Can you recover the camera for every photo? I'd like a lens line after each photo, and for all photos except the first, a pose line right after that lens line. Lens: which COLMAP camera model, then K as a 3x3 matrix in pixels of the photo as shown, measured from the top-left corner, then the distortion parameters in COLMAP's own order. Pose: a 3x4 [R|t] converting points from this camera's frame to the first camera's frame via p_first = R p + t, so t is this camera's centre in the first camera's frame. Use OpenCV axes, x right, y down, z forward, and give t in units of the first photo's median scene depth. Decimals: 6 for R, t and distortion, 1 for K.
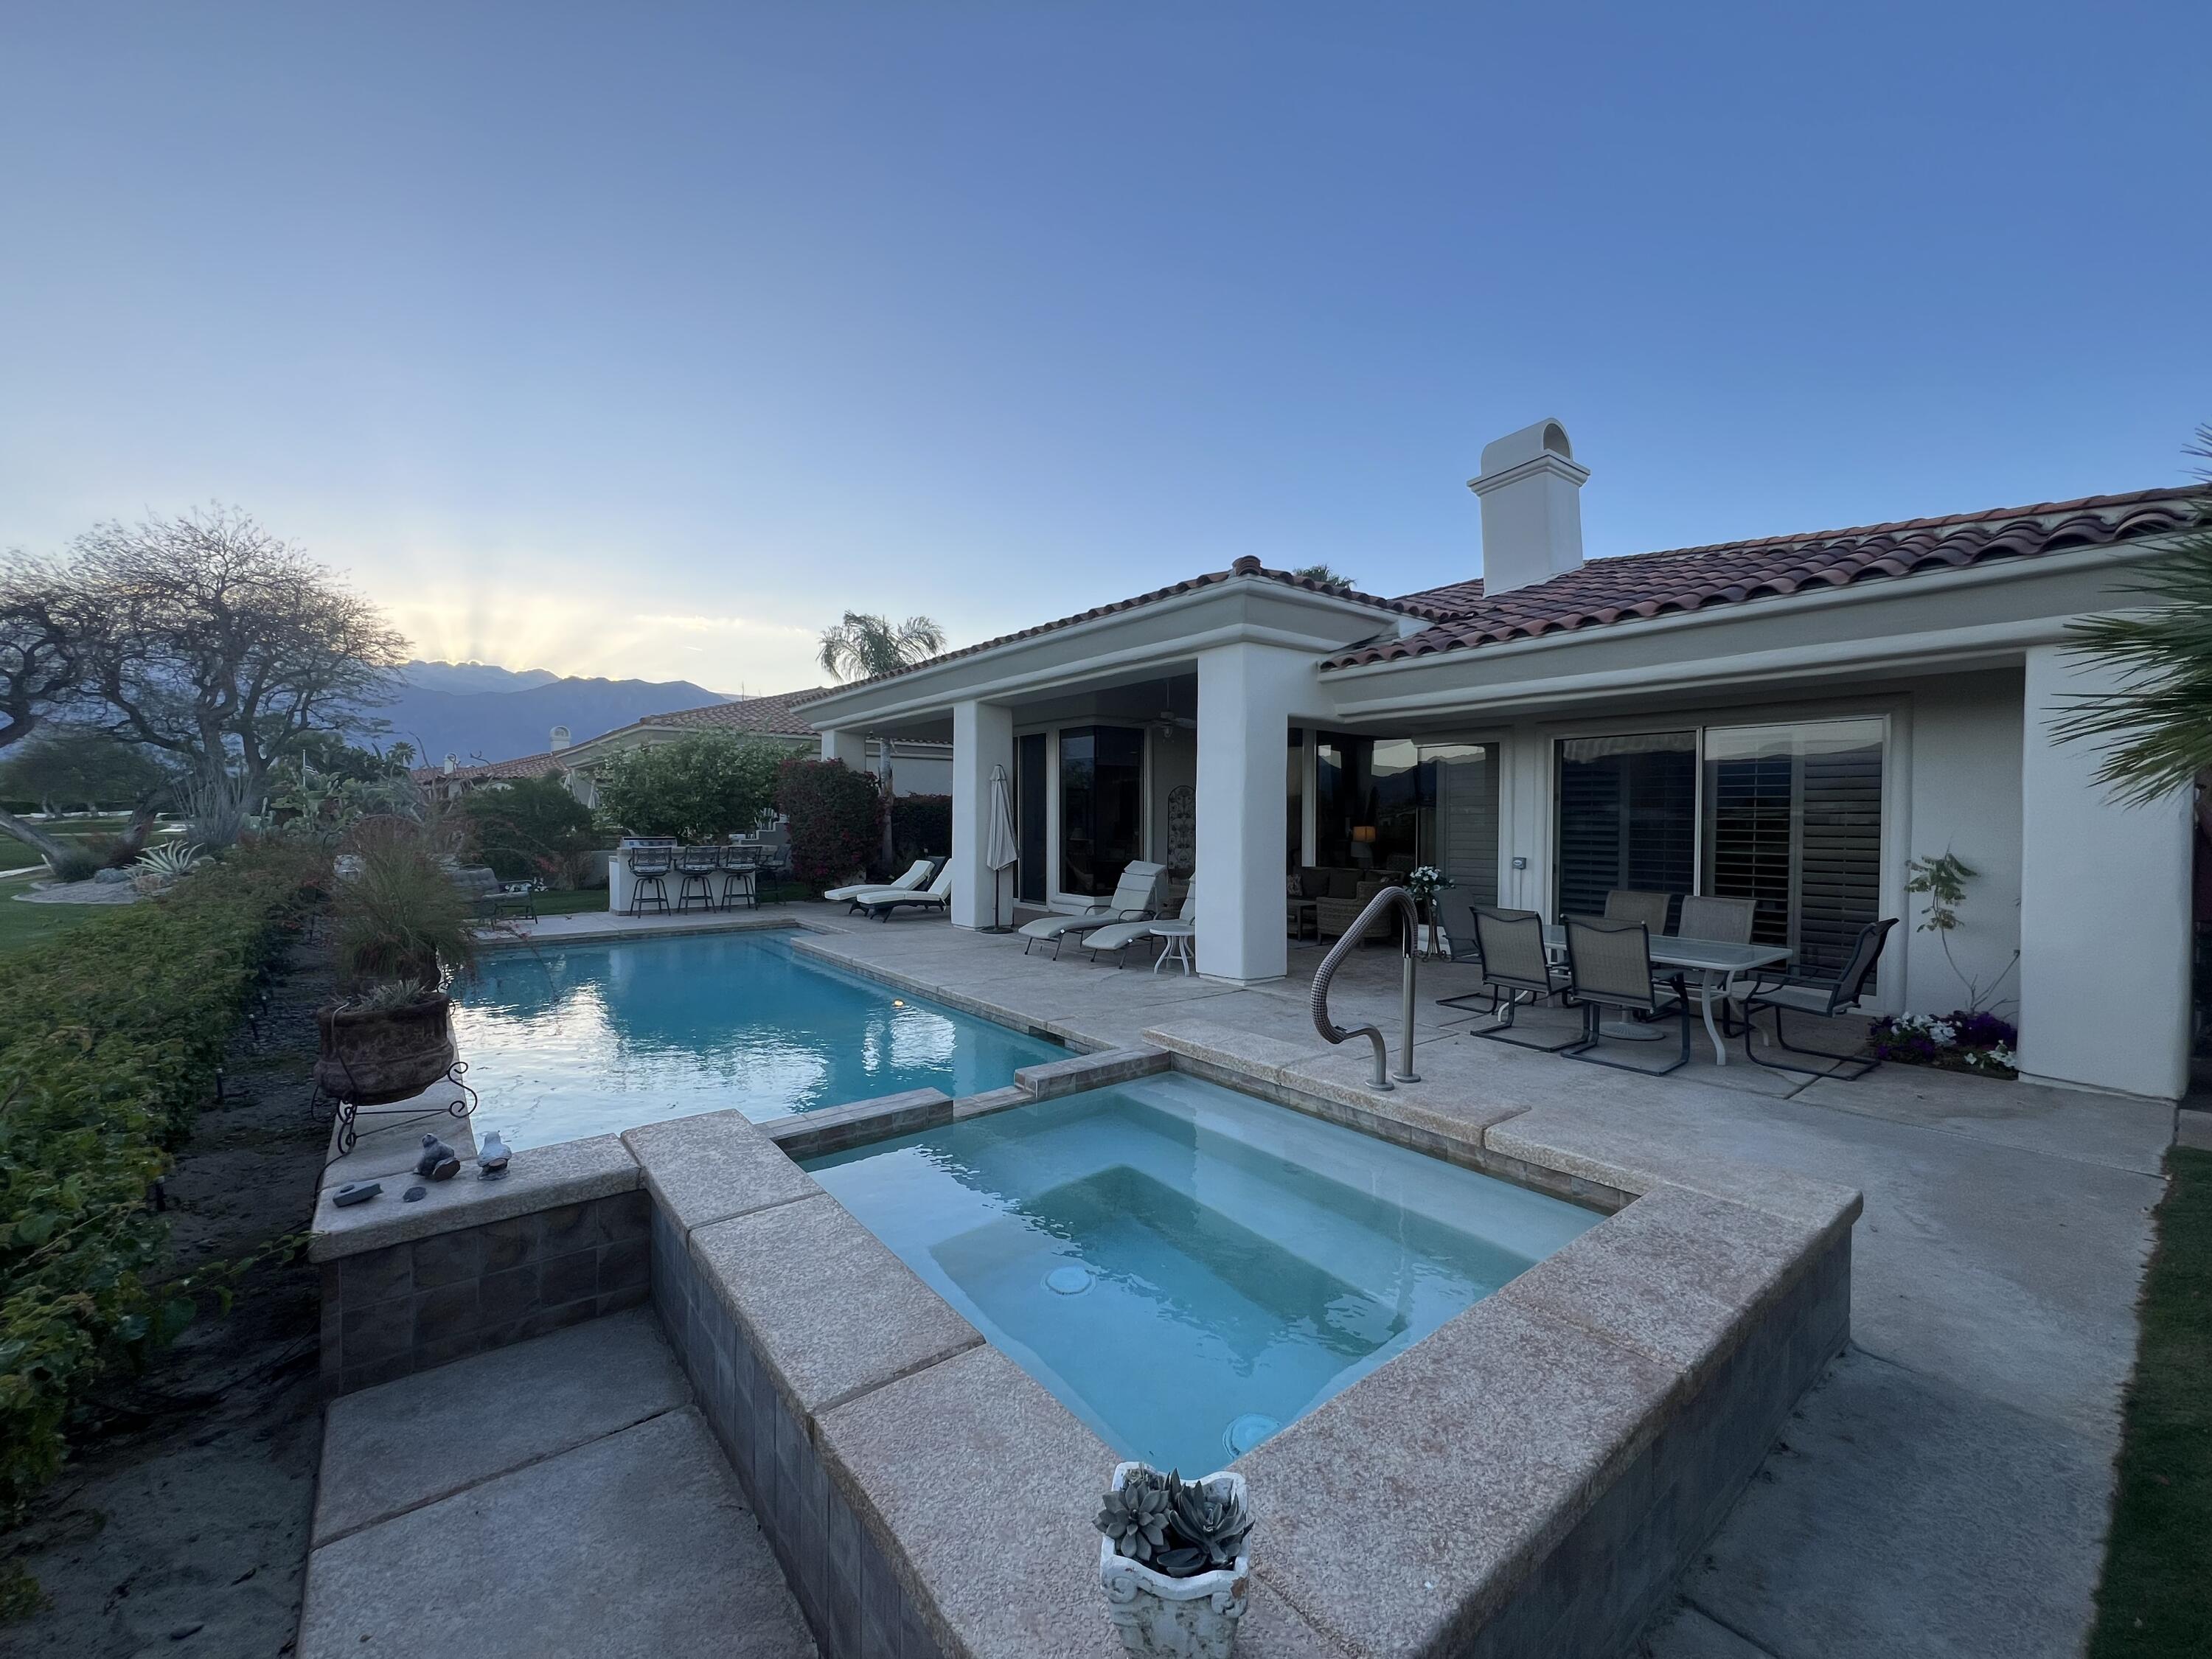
lens RADIAL K [[885.1, 0, 1104.7], [0, 885.1, 833.9], [0, 0, 1]] dist [-0.003399, 0.000566]
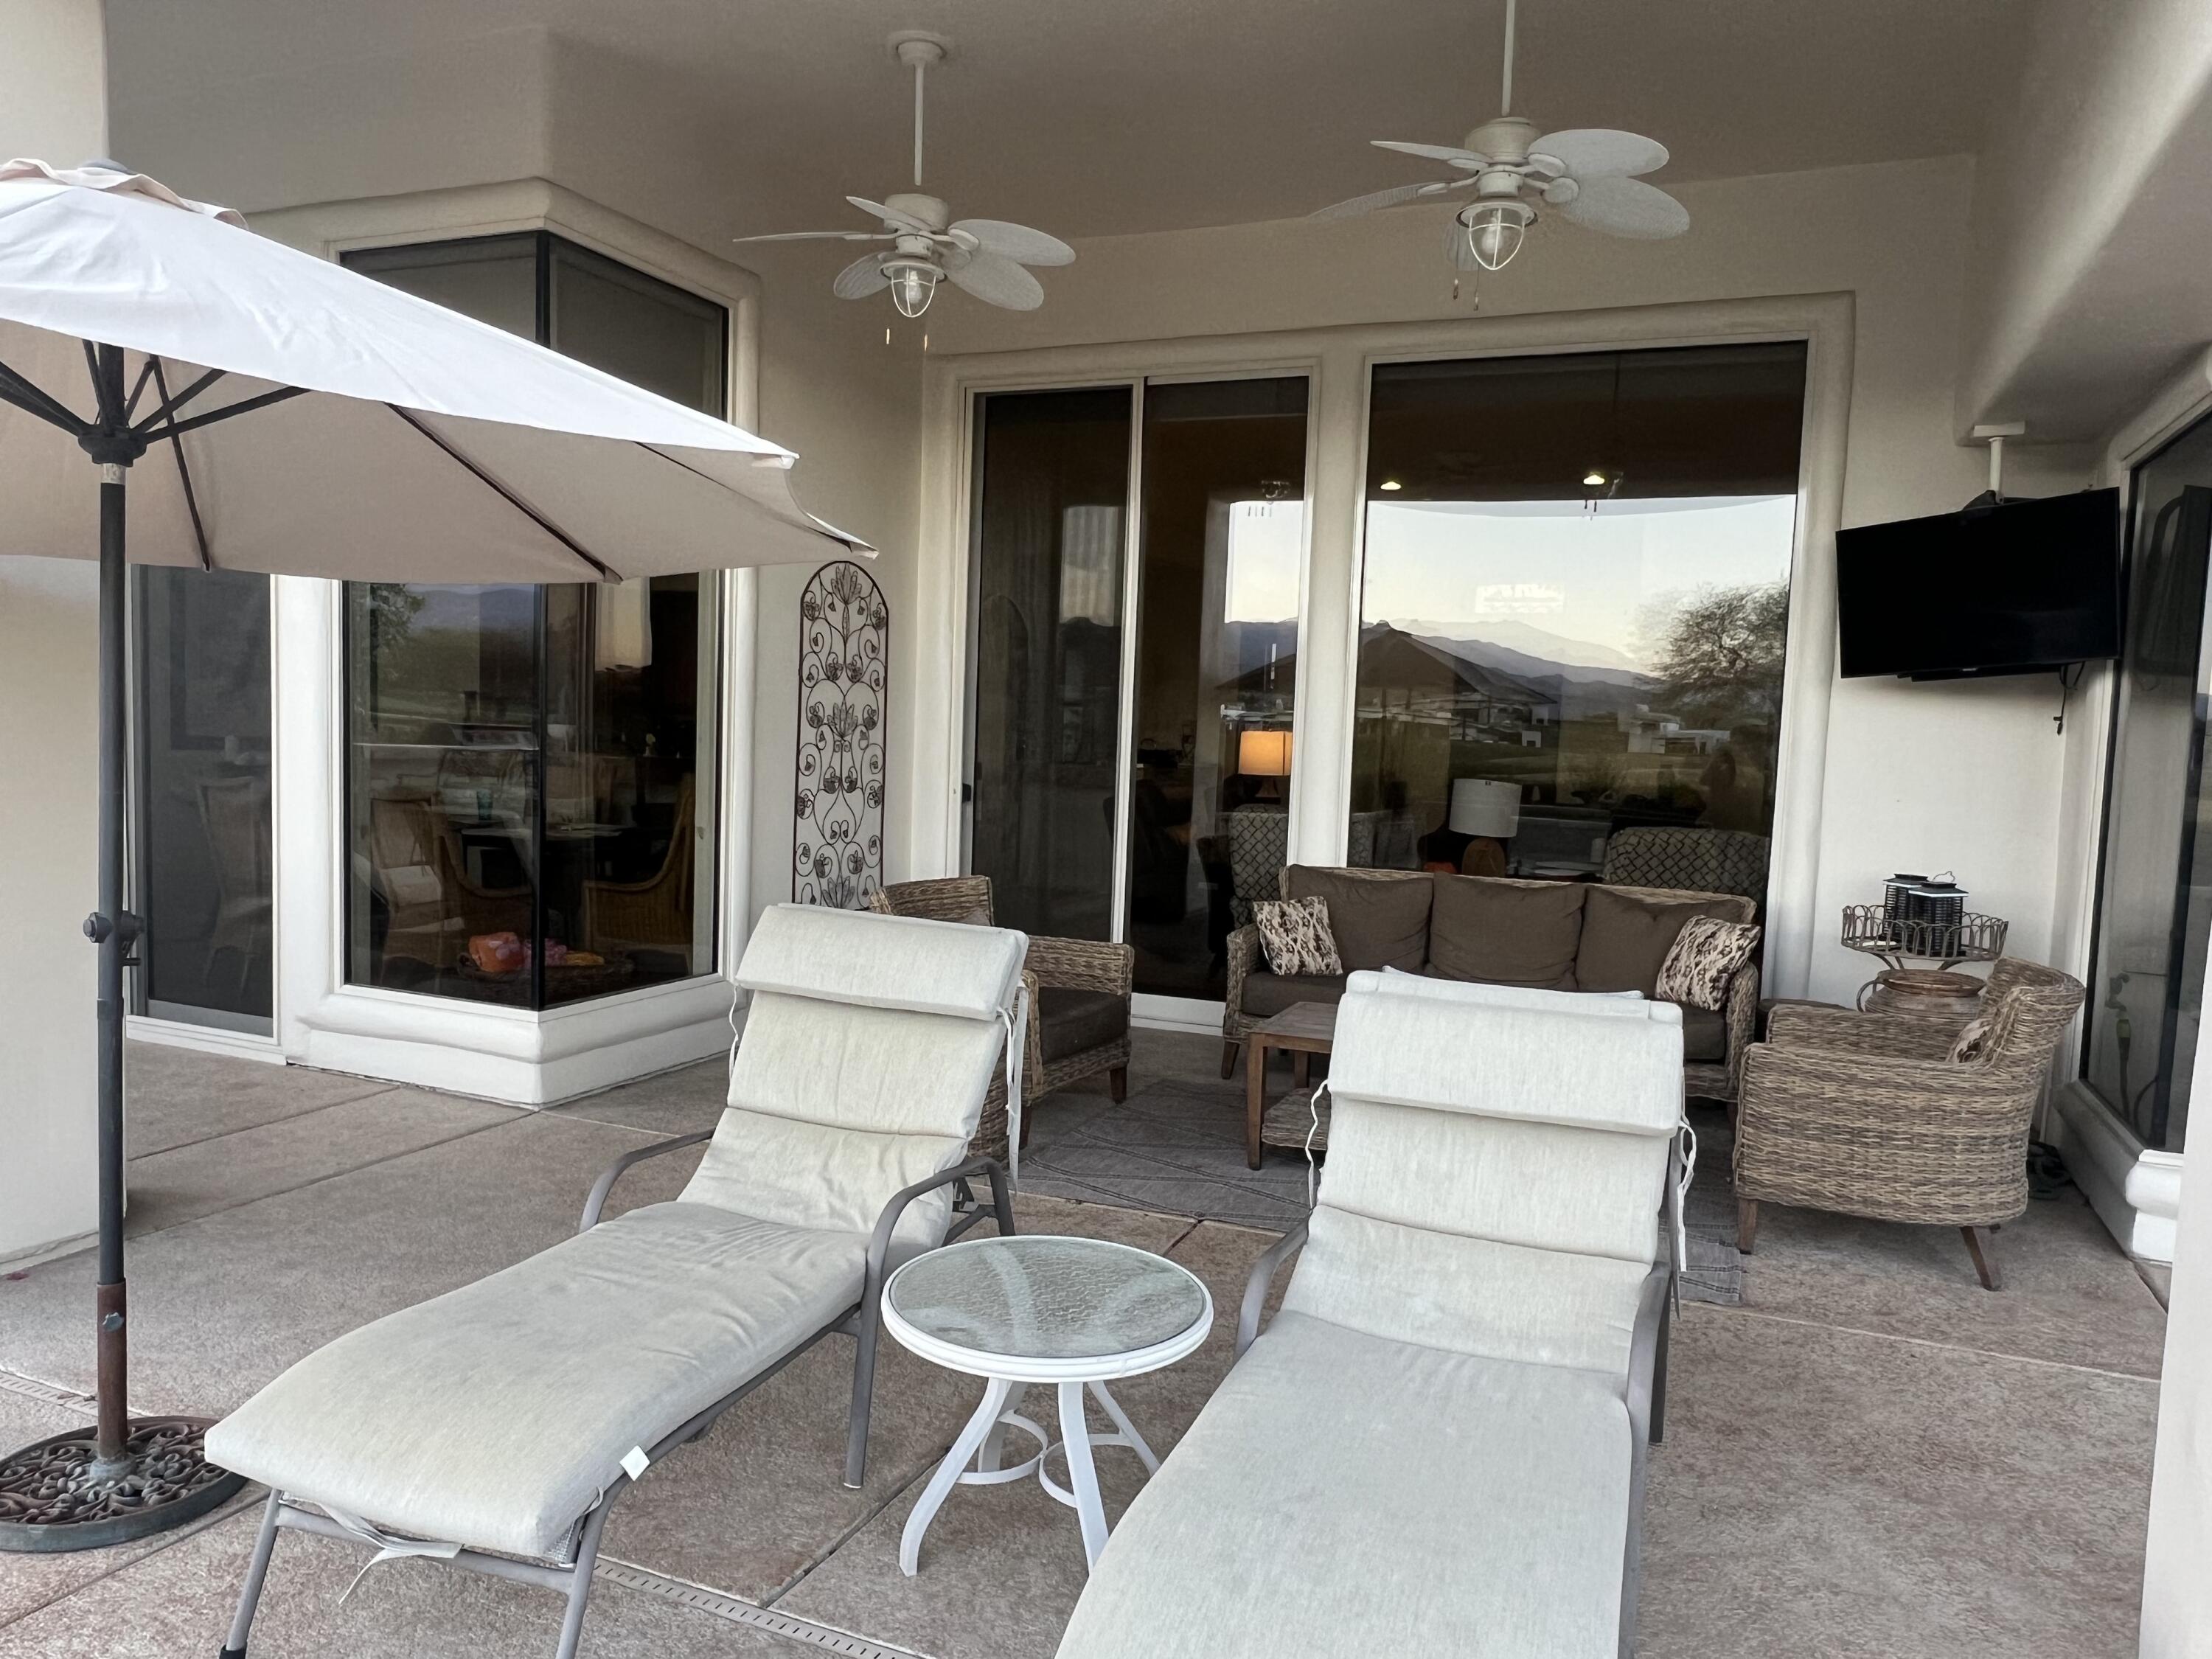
lens RADIAL K [[1541.8, 0, 1105.4], [0, 1541.8, 837.6], [0, 0, 1]] dist [-0.000677, -0.000539]
pose [[0.871312, -0.007197, 0.490677, -0.153332], [-0.026828, 0.997698, 0.062274, -0.003627], [-0.489996, -0.067424, 0.869114, 1.152208]]
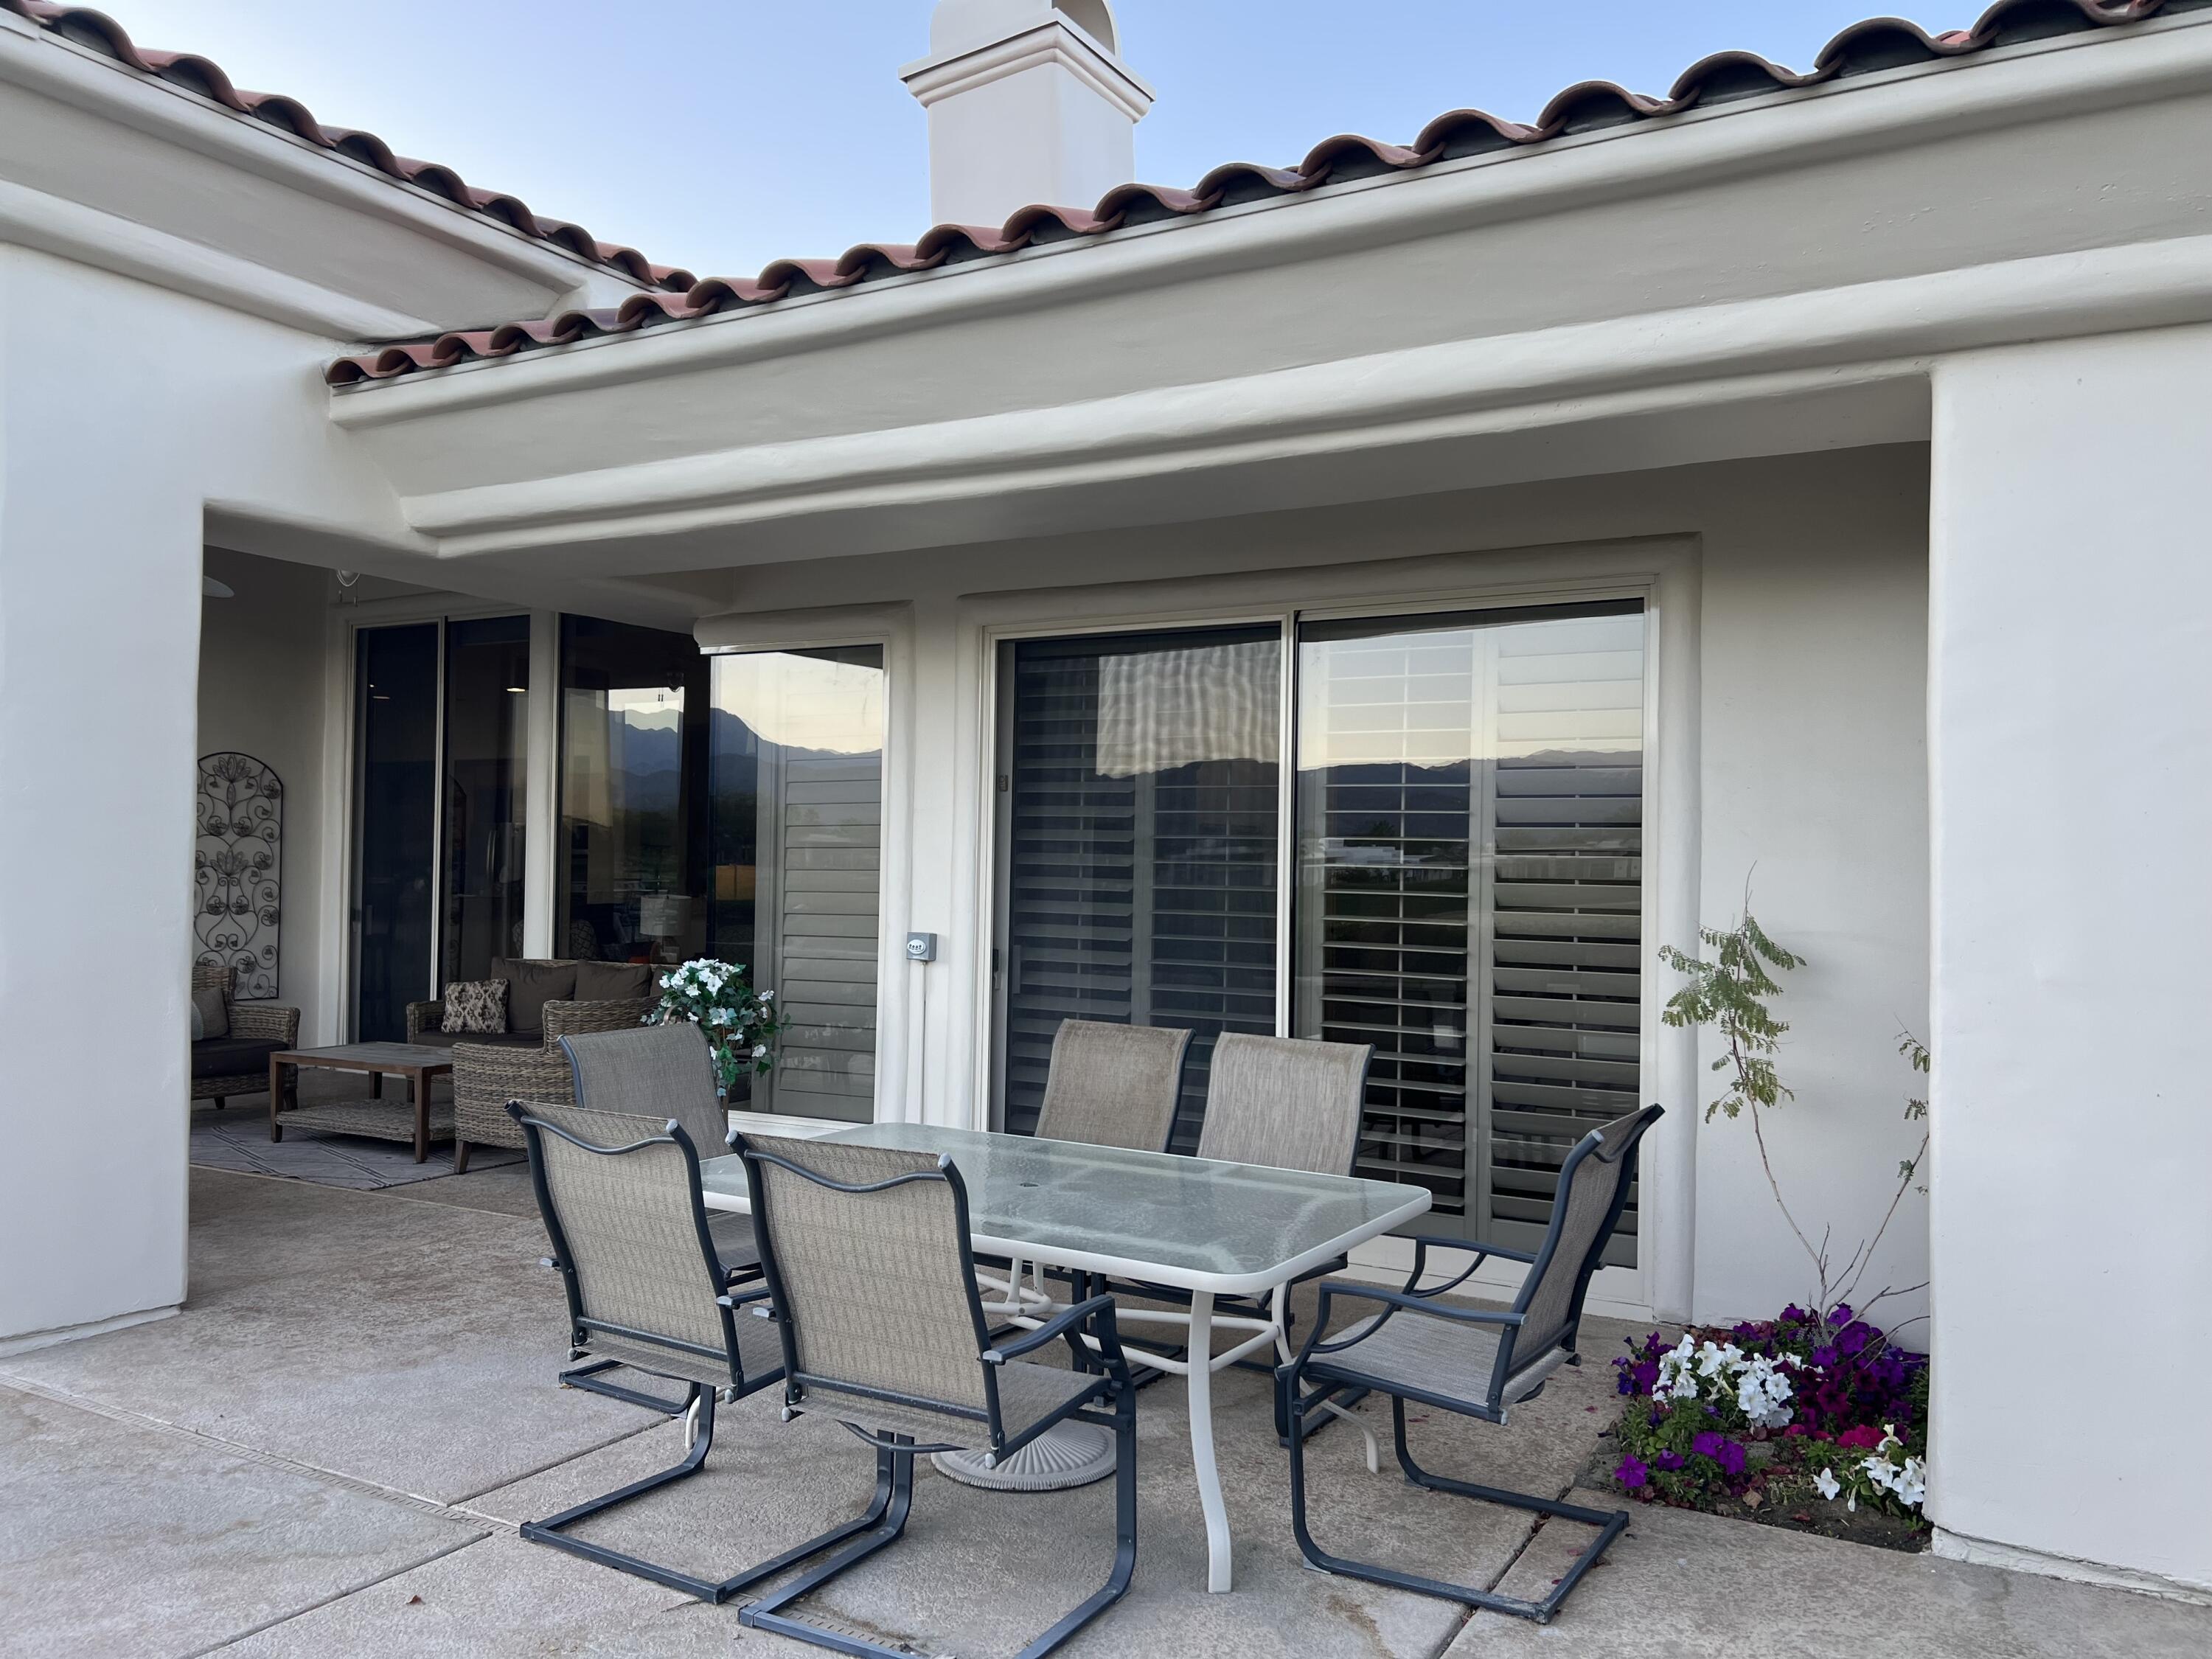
lens RADIAL K [[1655.2, 0, 1111.3], [0, 1655.2, 838.2], [0, 0, 1]] dist [0.036567, -0.035455]
pose [[0.925402, 0.015867, 0.378655, 0.361346], [-0.004120, 0.999485, -0.031814, 0.009608], [-0.378965, 0.027881, 0.924991, 0.380894]]
